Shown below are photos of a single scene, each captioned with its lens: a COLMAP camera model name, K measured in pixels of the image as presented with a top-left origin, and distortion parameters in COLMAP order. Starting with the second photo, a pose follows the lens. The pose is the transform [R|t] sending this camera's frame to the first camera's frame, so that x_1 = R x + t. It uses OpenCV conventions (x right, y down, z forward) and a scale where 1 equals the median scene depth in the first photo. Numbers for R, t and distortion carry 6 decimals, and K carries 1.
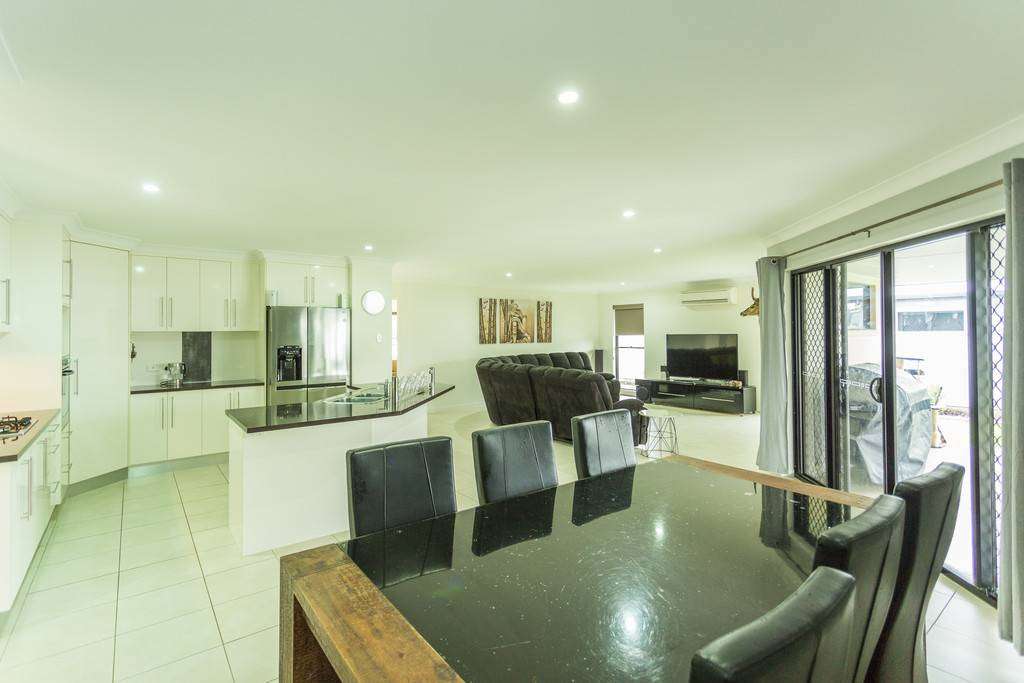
lens RADIAL K [[490.3, 0, 510.6], [0, 490.3, 333.9], [0, 0, 1]] dist [-0.000006, 0.000039]
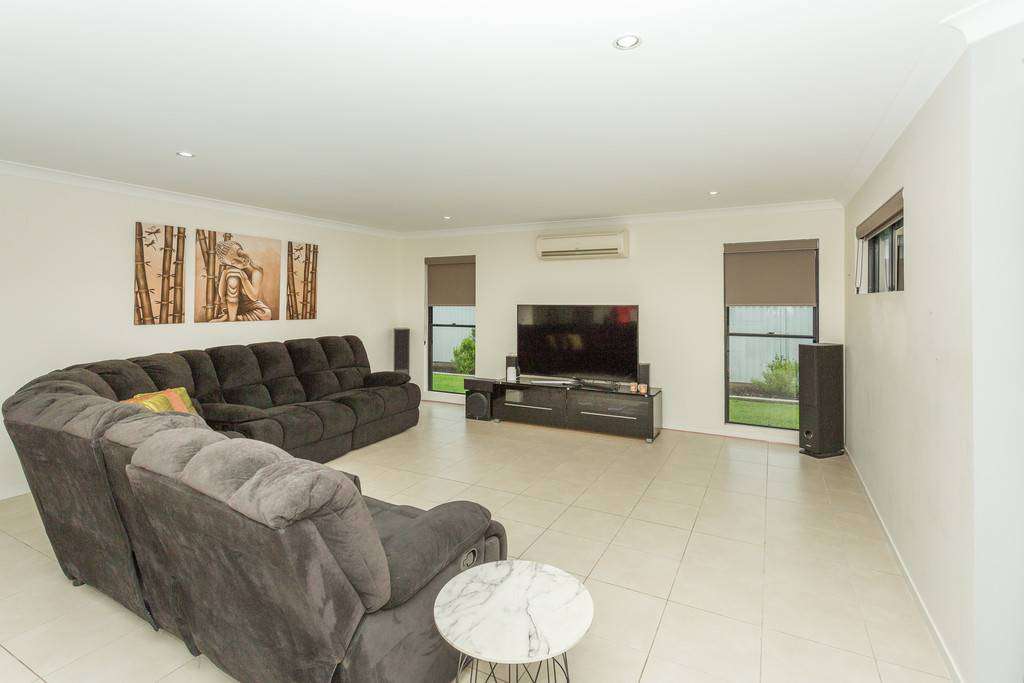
lens RADIAL K [[490.3, 0, 514.7], [0, 490.3, 297.1], [0, 0, 1]] dist [-0.000006, 0.000039]
pose [[0.912655, 0.010251, 0.408601, 0.065889], [-0.005387, 0.999900, -0.013054, -0.000805], [-0.408694, 0.009713, 0.912620, 0.434240]]
